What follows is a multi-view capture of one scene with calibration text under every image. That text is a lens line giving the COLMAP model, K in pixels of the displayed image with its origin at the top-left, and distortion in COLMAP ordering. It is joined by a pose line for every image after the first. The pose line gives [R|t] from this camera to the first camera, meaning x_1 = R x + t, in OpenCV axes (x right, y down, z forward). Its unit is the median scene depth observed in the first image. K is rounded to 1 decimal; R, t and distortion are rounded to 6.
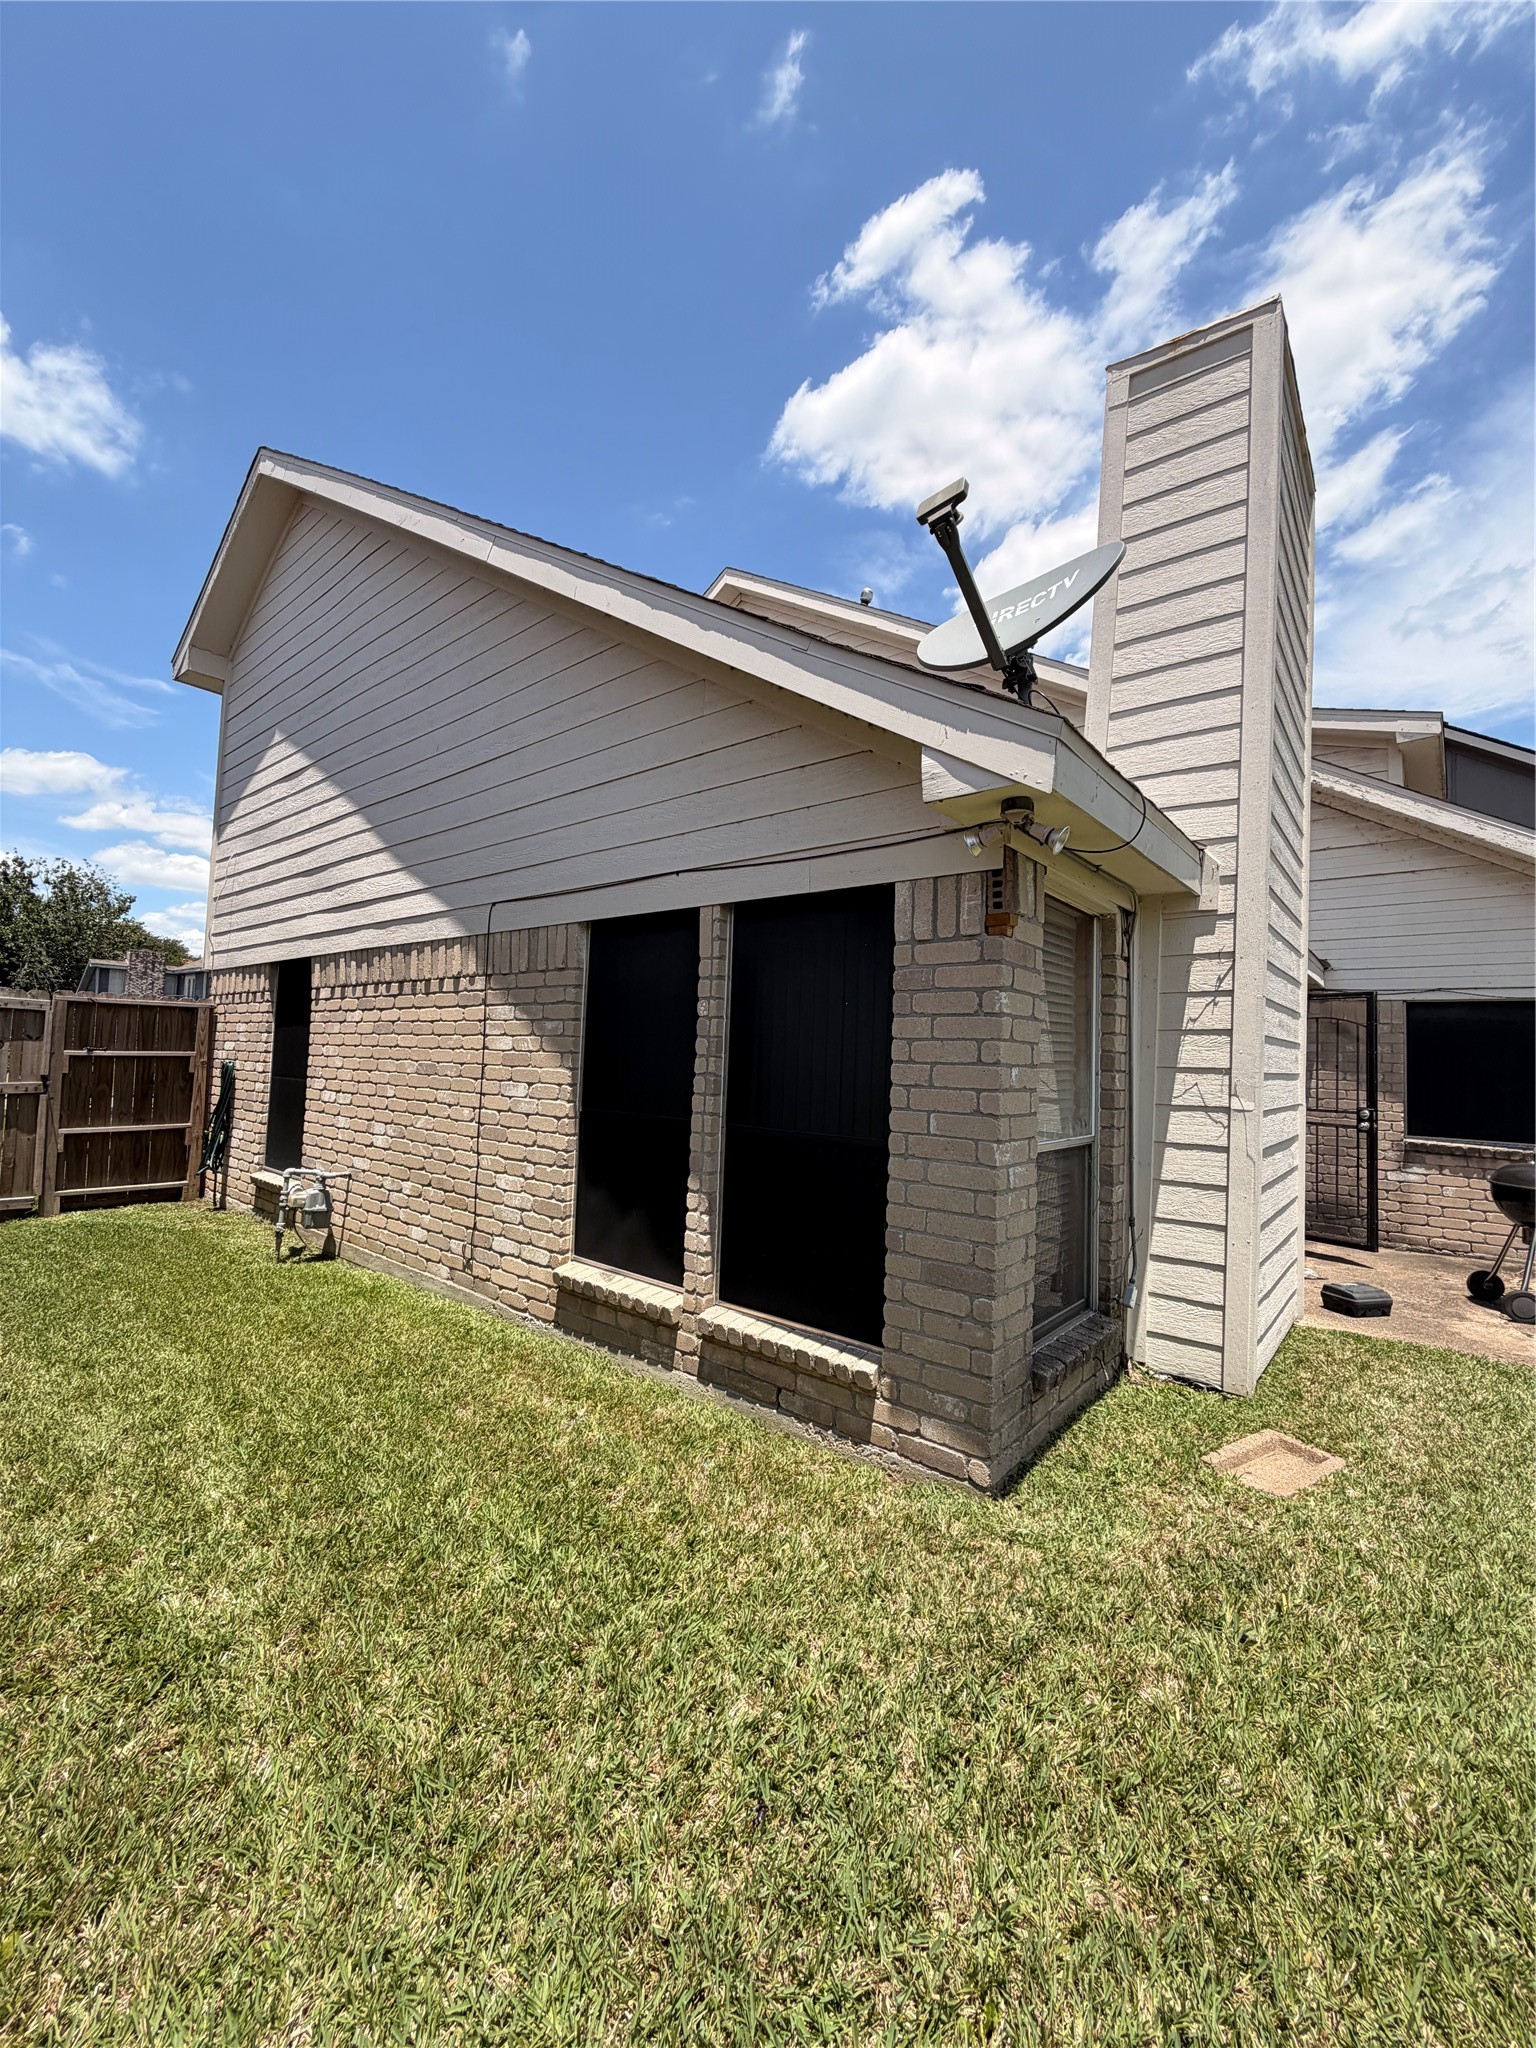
lens RADIAL K [[818.0, 0, 770.8], [0, 818.0, 1018.1], [0, 0, 1]] dist [0.000033, 0.000098]
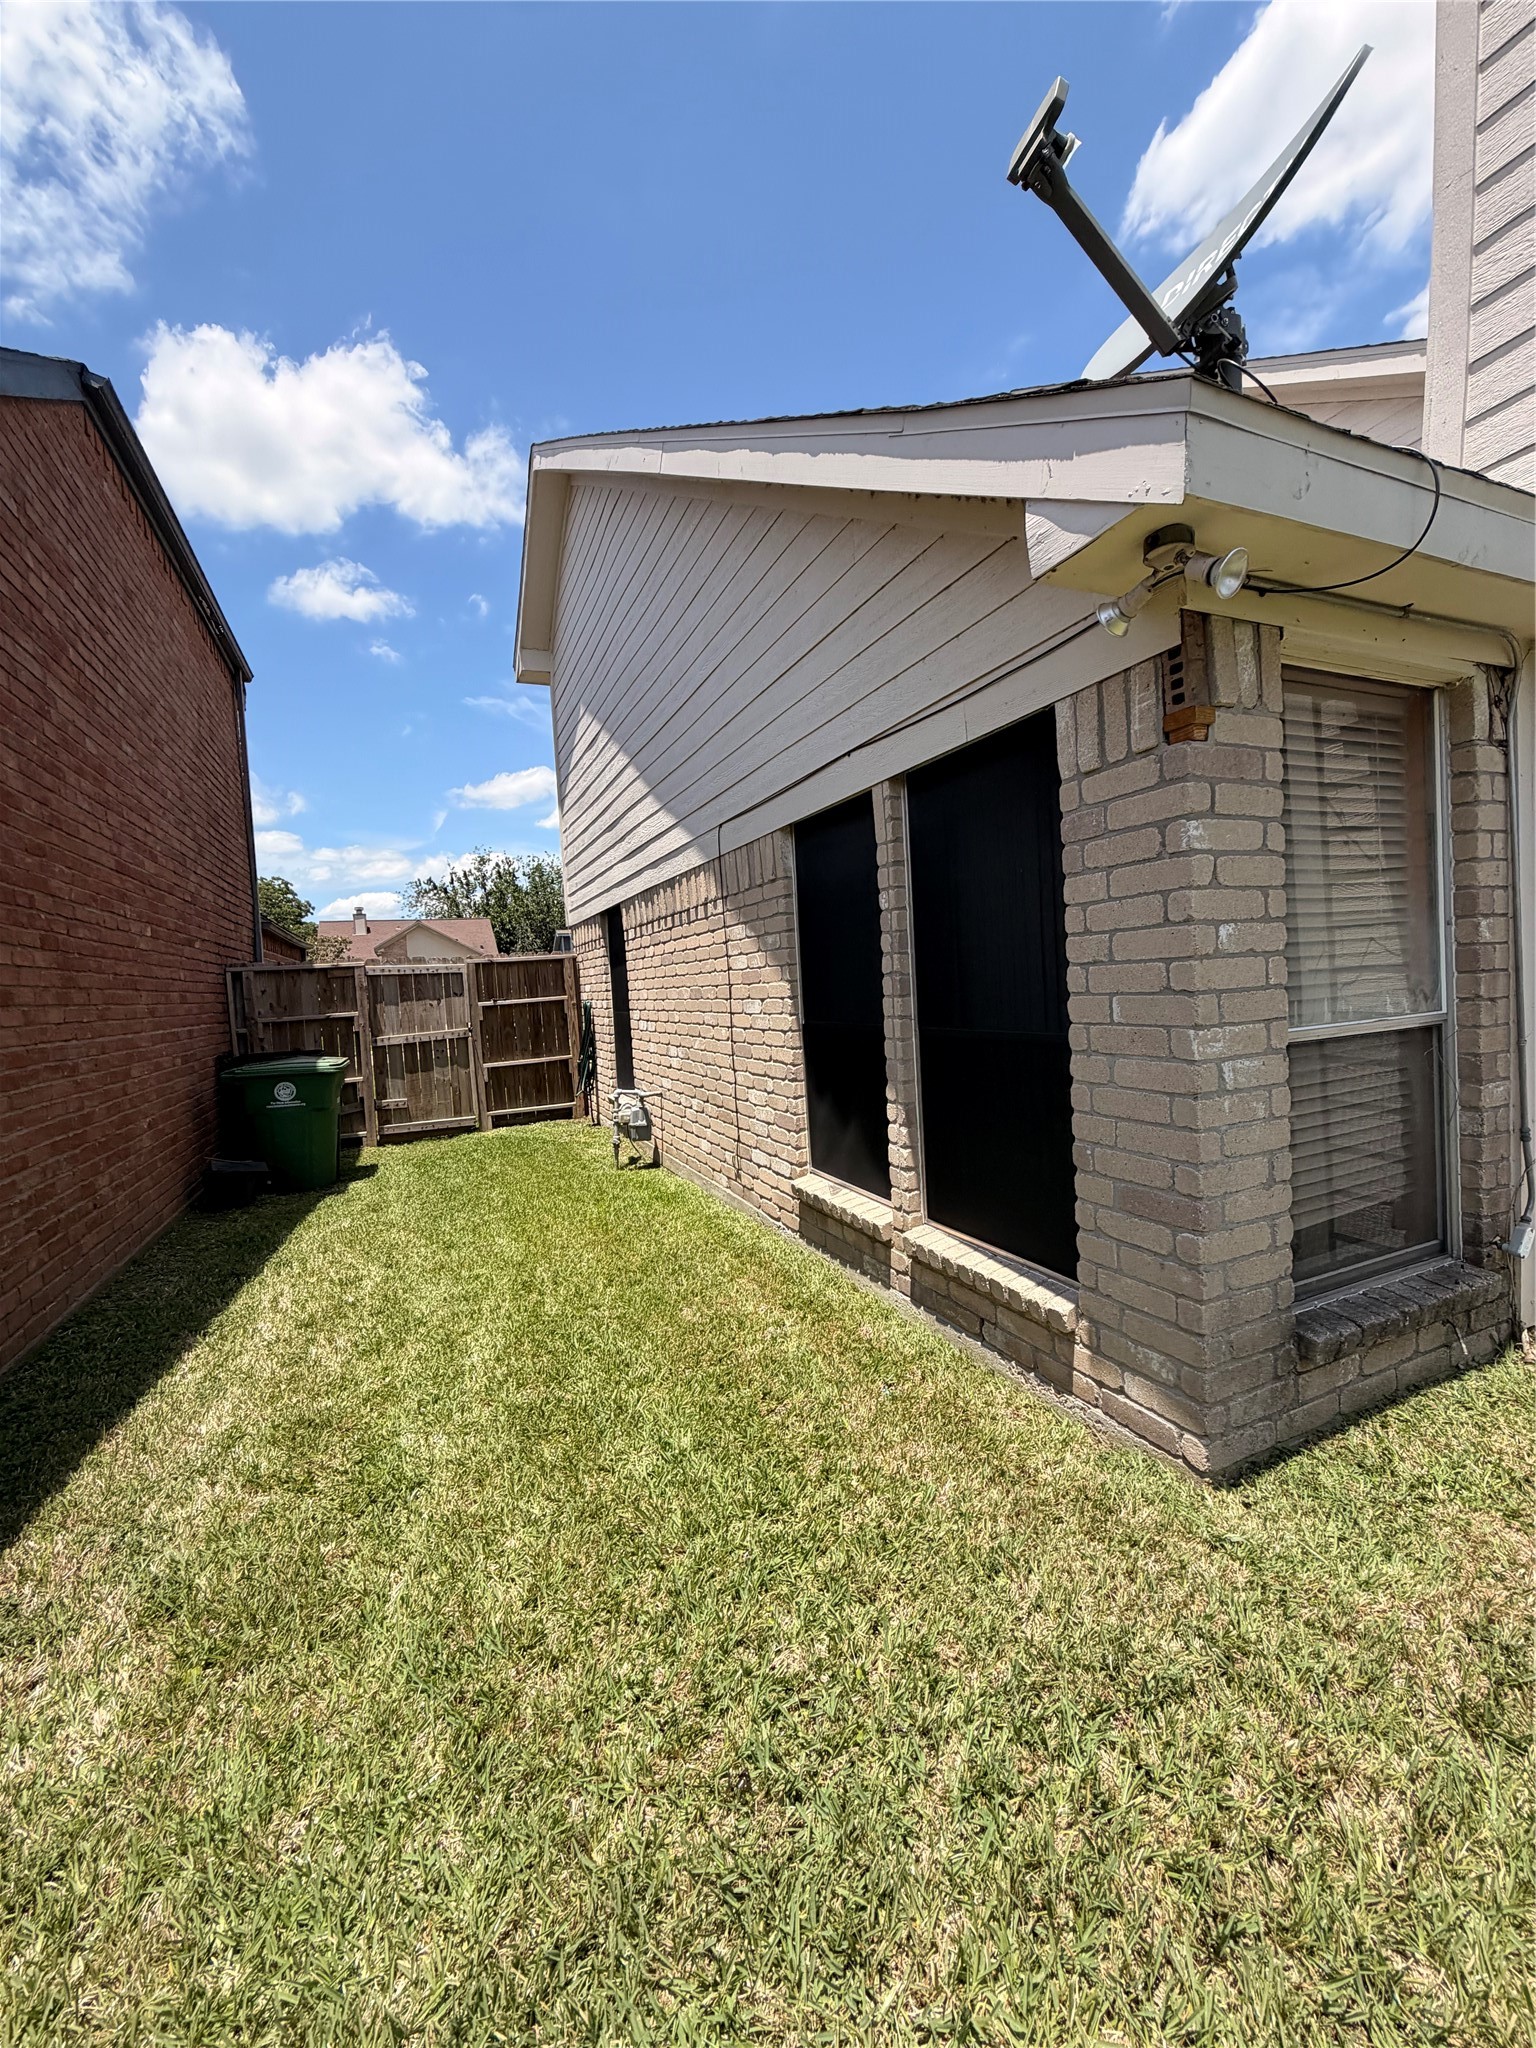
lens RADIAL K [[818.0, 0, 770.8], [0, 818.0, 1018.1], [0, 0, 1]] dist [0.000033, 0.000098]
pose [[0.890676, -0.064477, -0.450043, 0.205696], [0.109591, 0.991151, 0.074890, 0.035521], [0.441232, -0.116024, 0.889861, 0.137267]]
